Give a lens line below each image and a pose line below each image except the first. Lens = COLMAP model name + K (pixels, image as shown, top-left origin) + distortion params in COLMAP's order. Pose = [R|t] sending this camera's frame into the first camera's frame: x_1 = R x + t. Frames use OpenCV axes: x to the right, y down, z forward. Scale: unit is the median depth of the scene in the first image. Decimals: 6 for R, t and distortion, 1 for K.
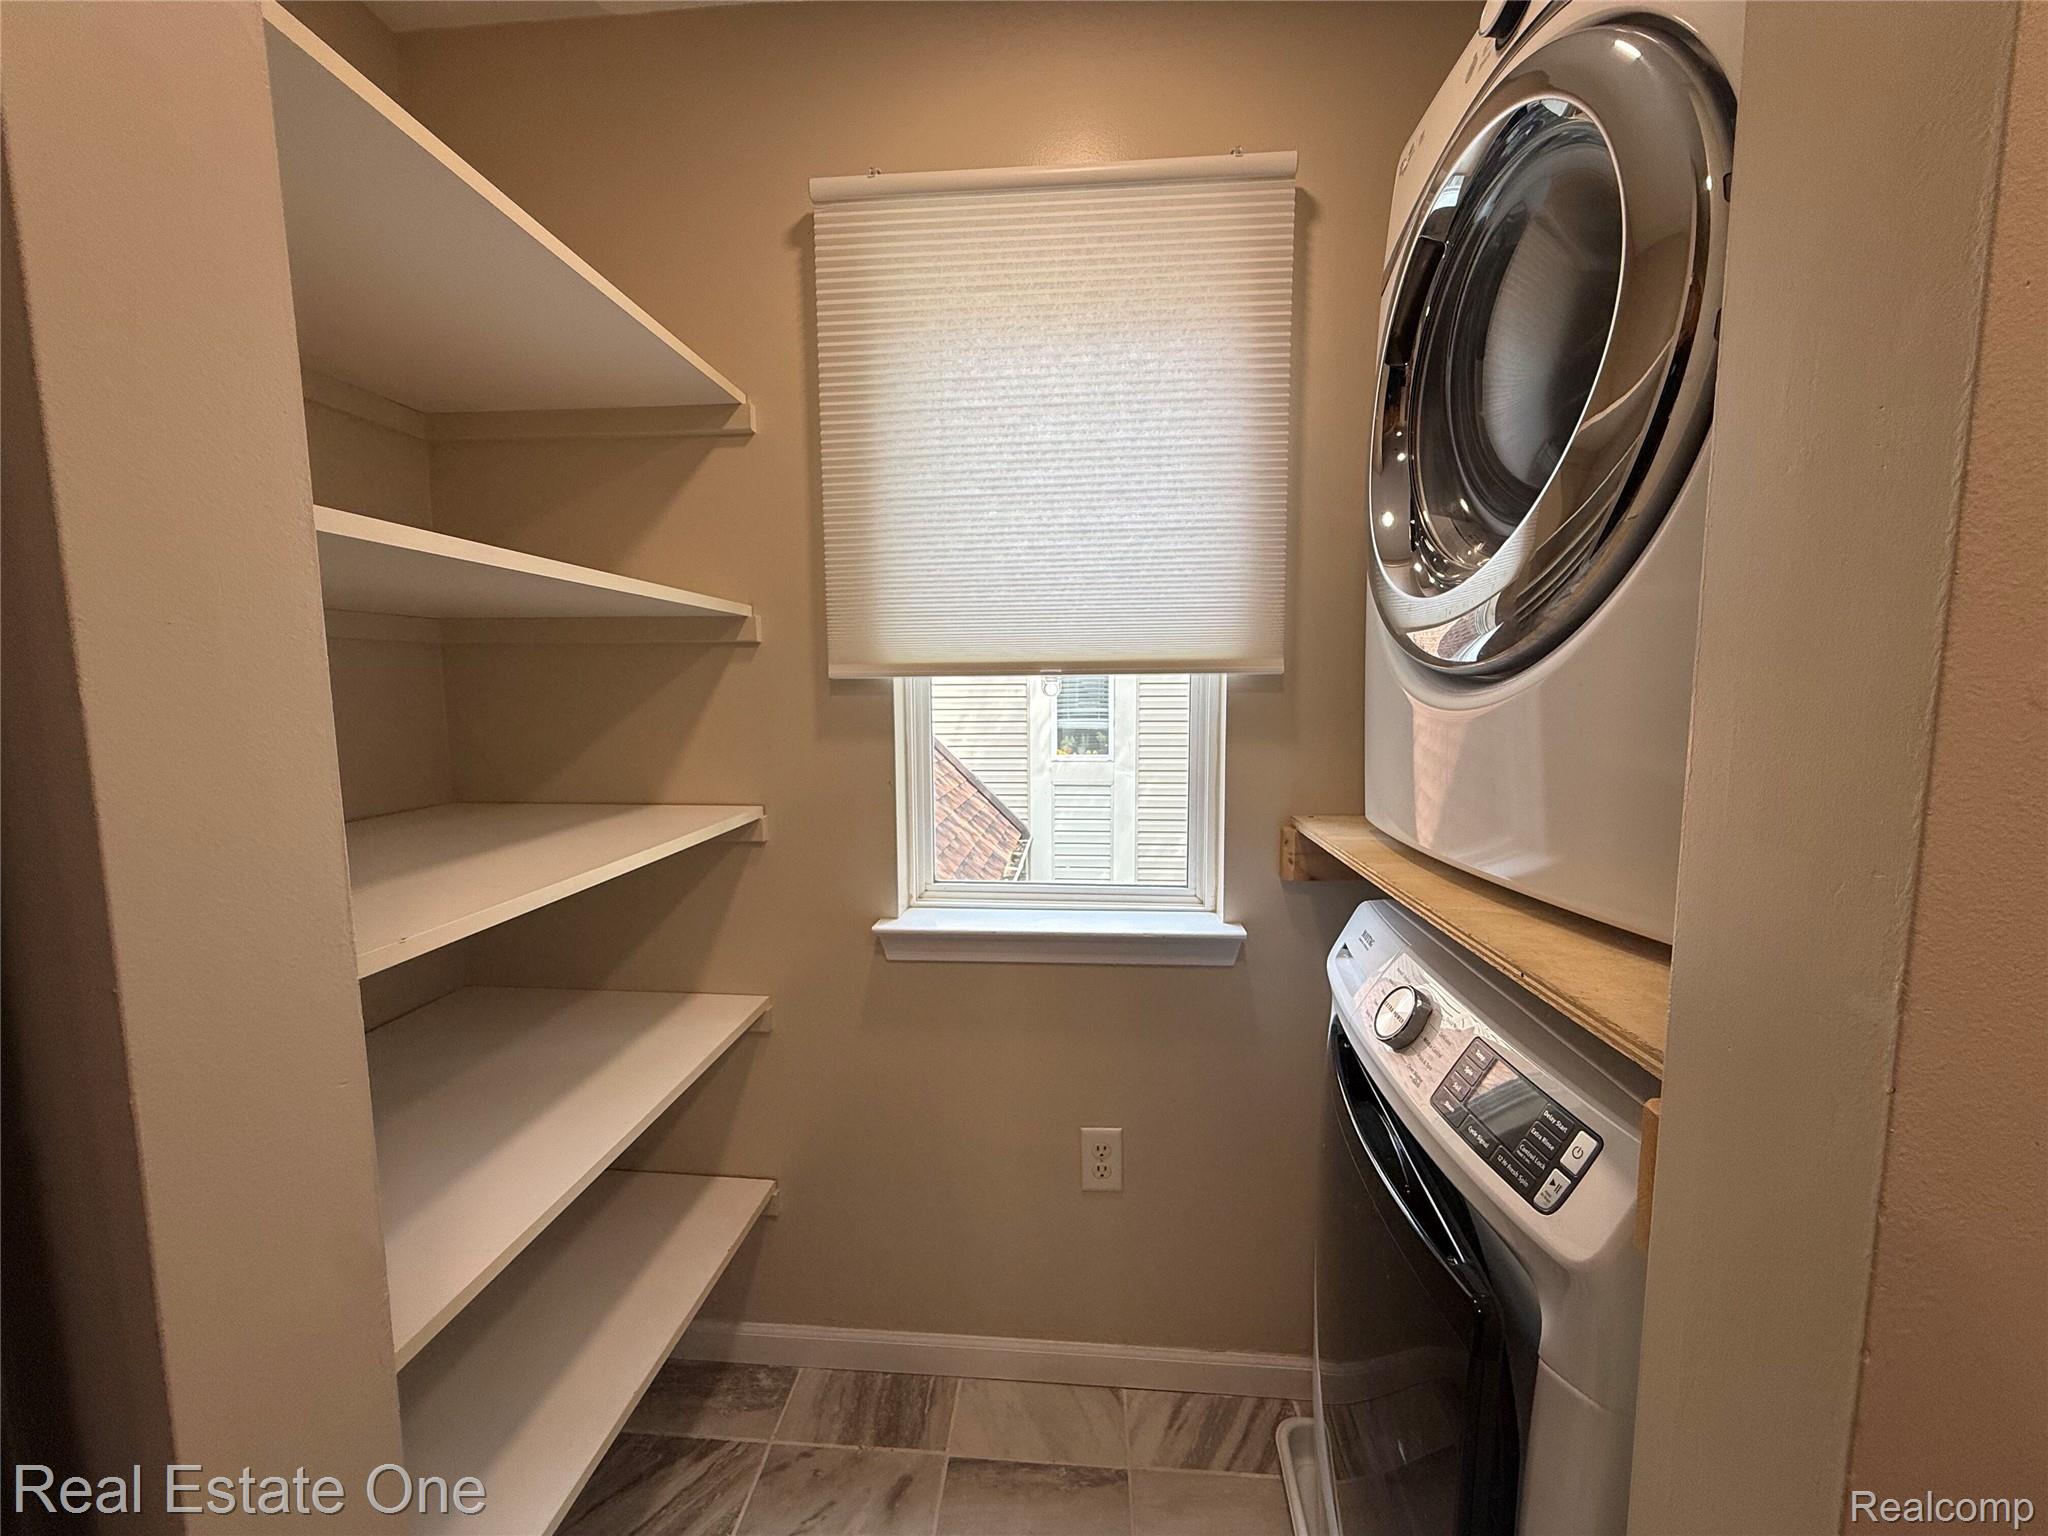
lens RADIAL K [[808.1, 0, 1020.8], [0, 808.1, 771.9], [0, 0, 1]] dist [-0.001623, 0.000041]
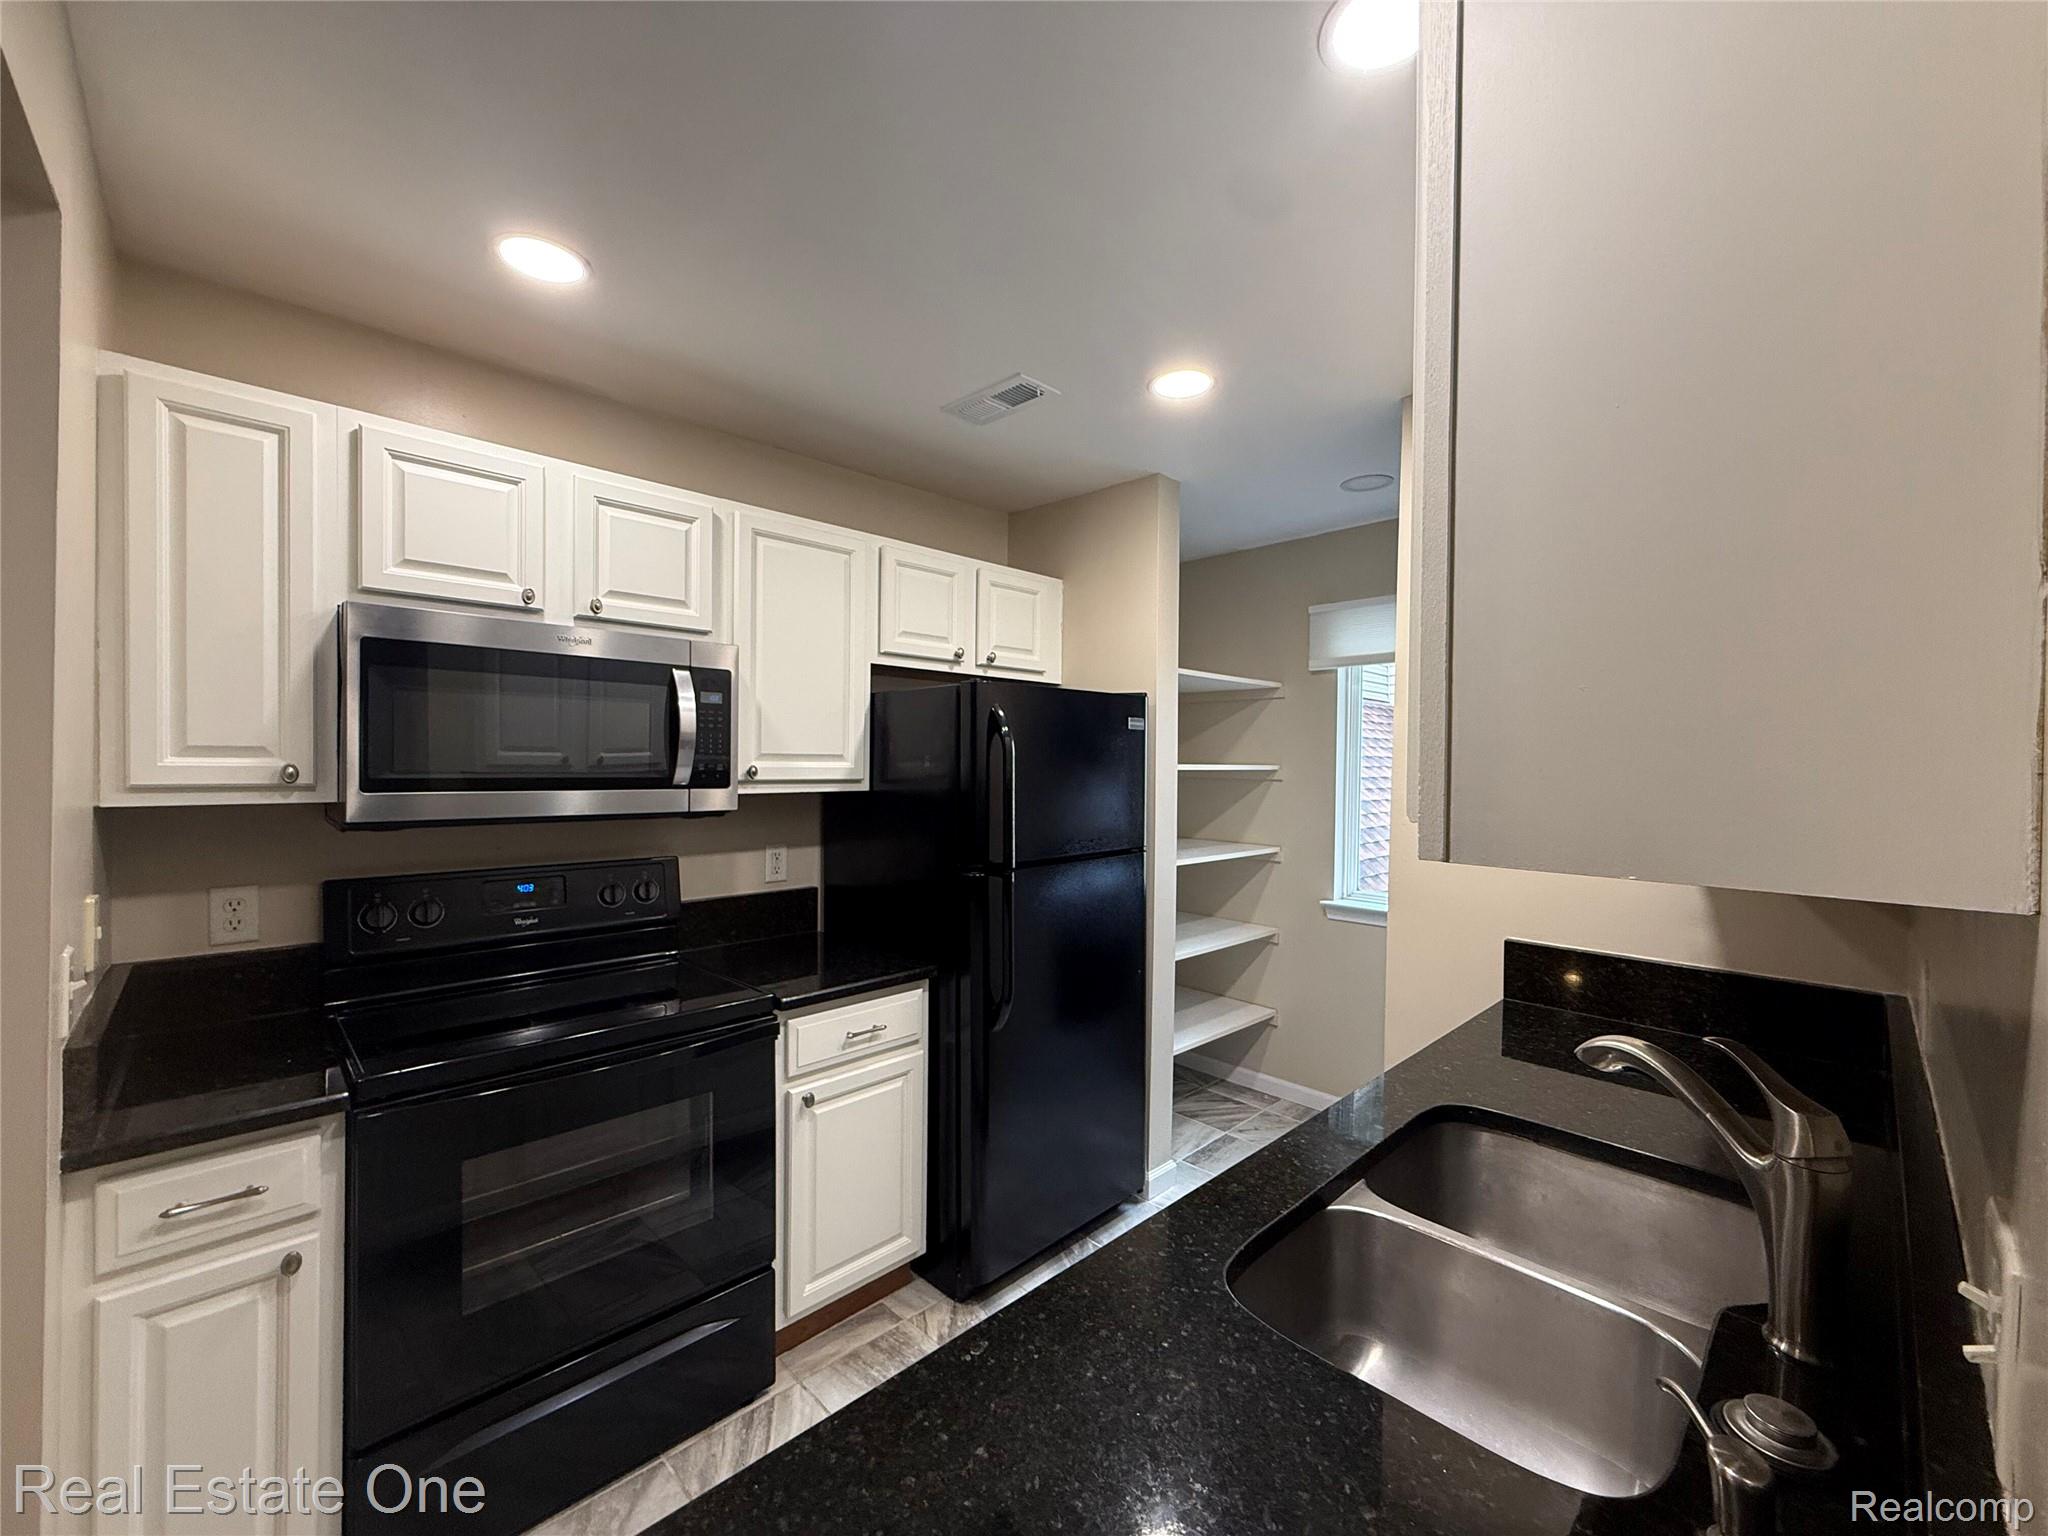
lens RADIAL K [[826.1, 0, 1026.8], [0, 826.1, 771.9], [0, 0, 1]] dist [0.000070, 0.000030]
pose [[0.753588, 0.019489, -0.657058, 0.751573], [-0.081909, 0.994554, -0.064443, 0.041013], [0.652224, 0.102382, 0.751081, -1.414155]]
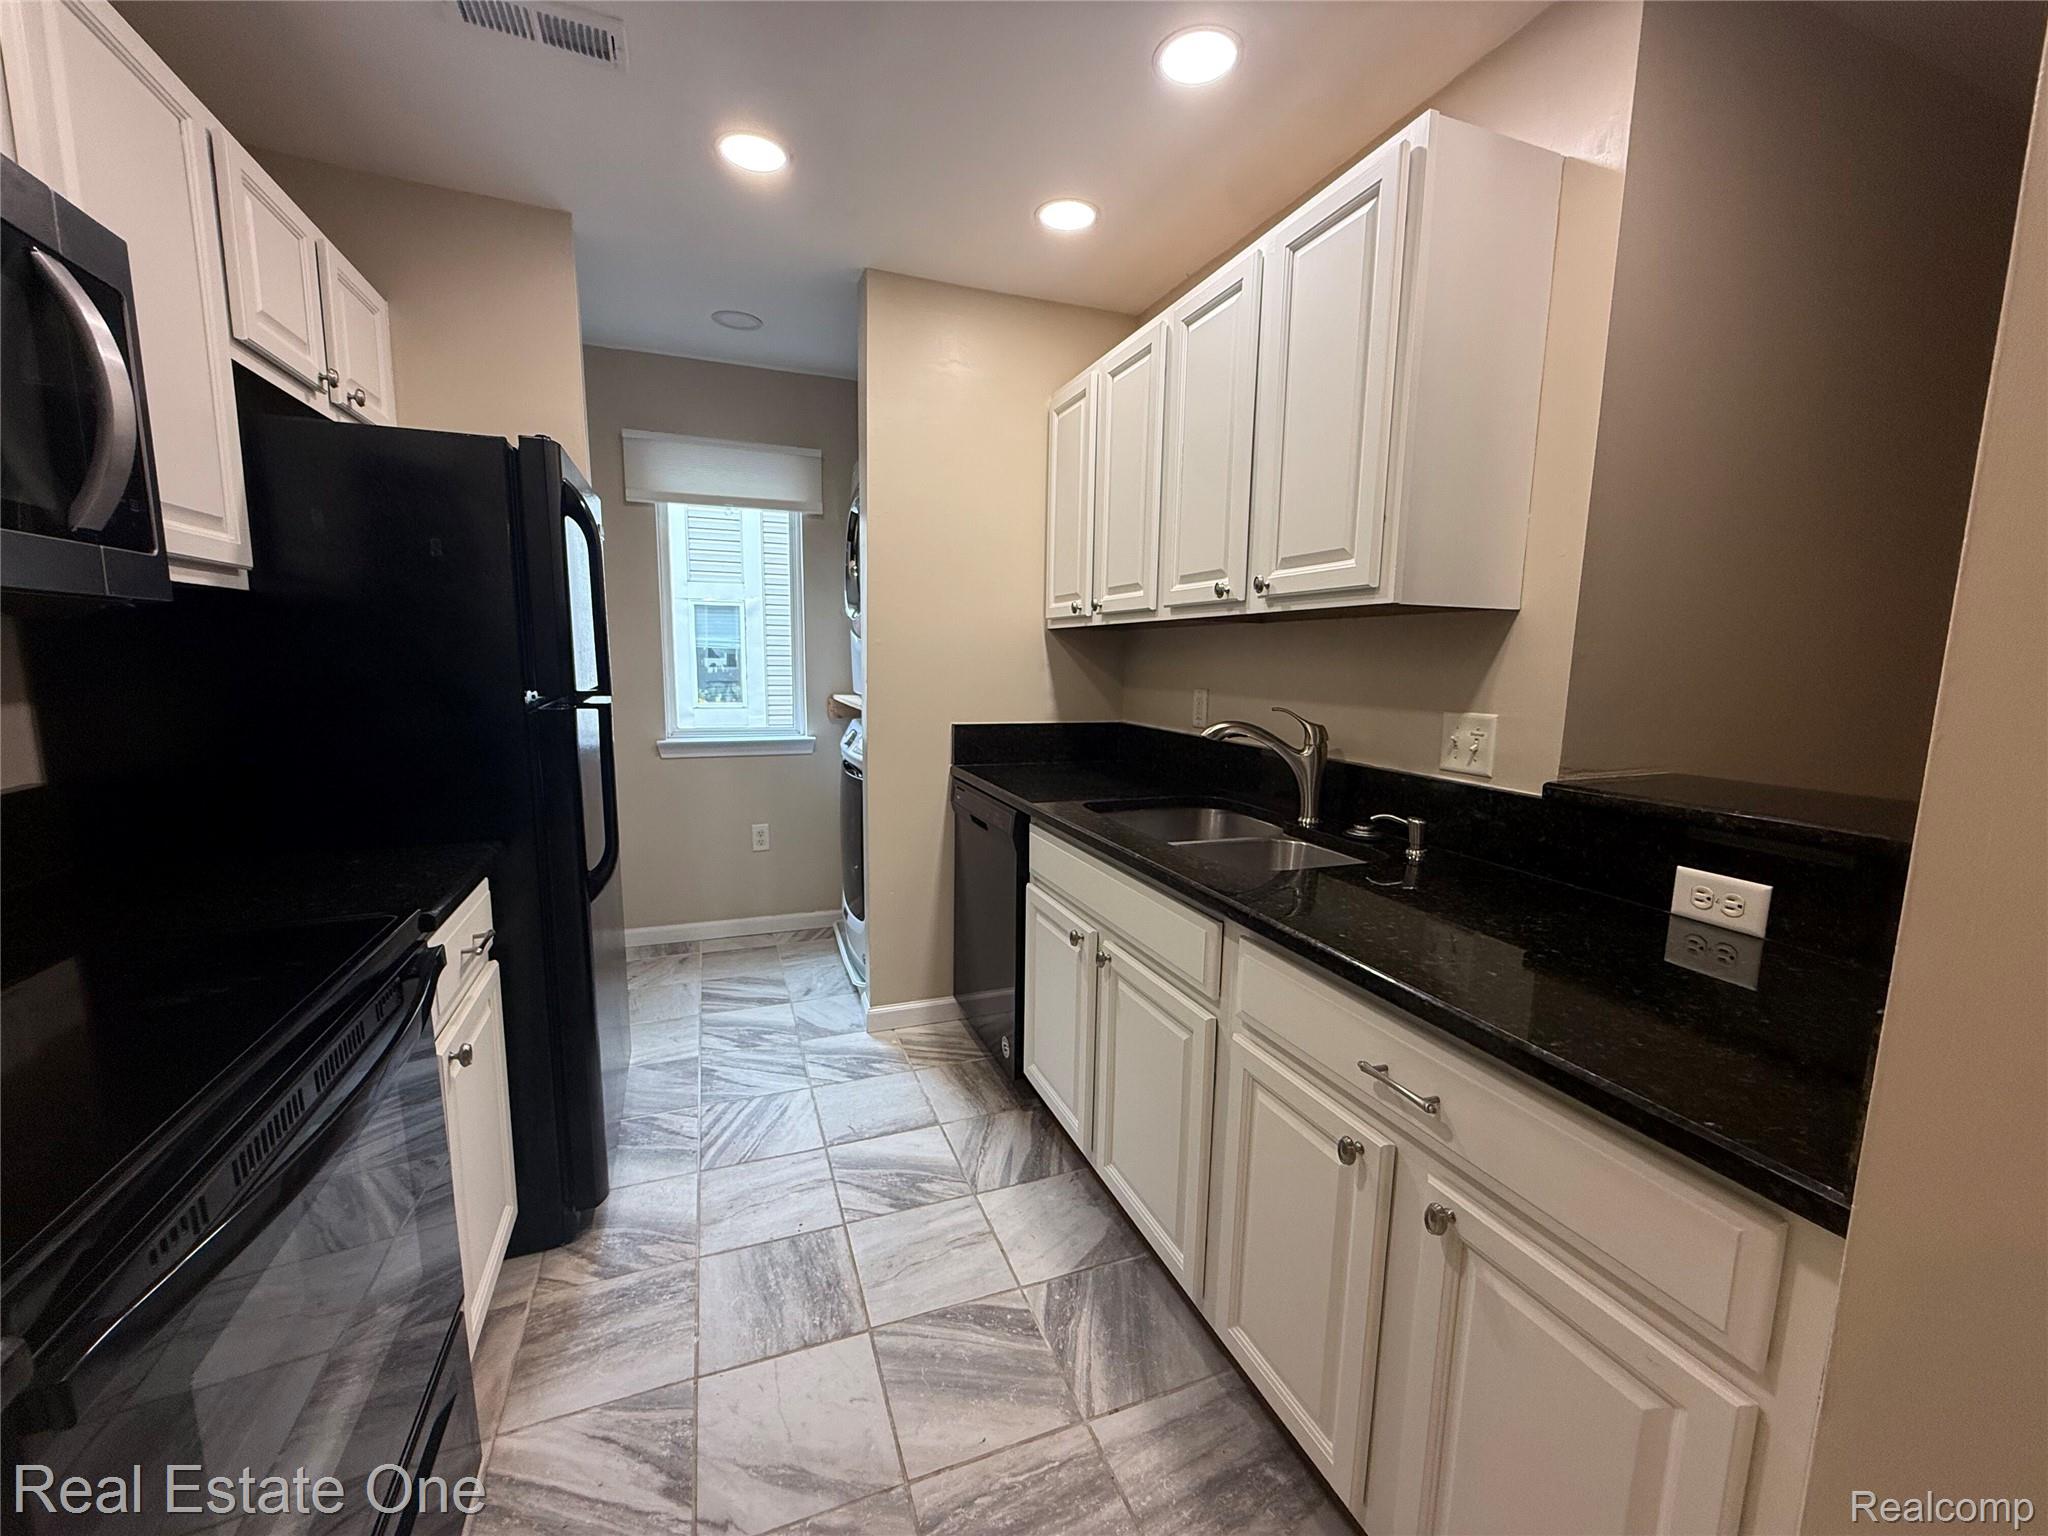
lens RADIAL K [[808.1, 0, 1020.8], [0, 808.1, 771.9], [0, 0, 1]] dist [-0.001623, 0.000041]
pose [[0.901008, -0.039097, 0.432038, -0.251334], [0.019856, 0.998603, 0.048958, 0.187159], [-0.433348, -0.035533, 0.900526, -1.609162]]
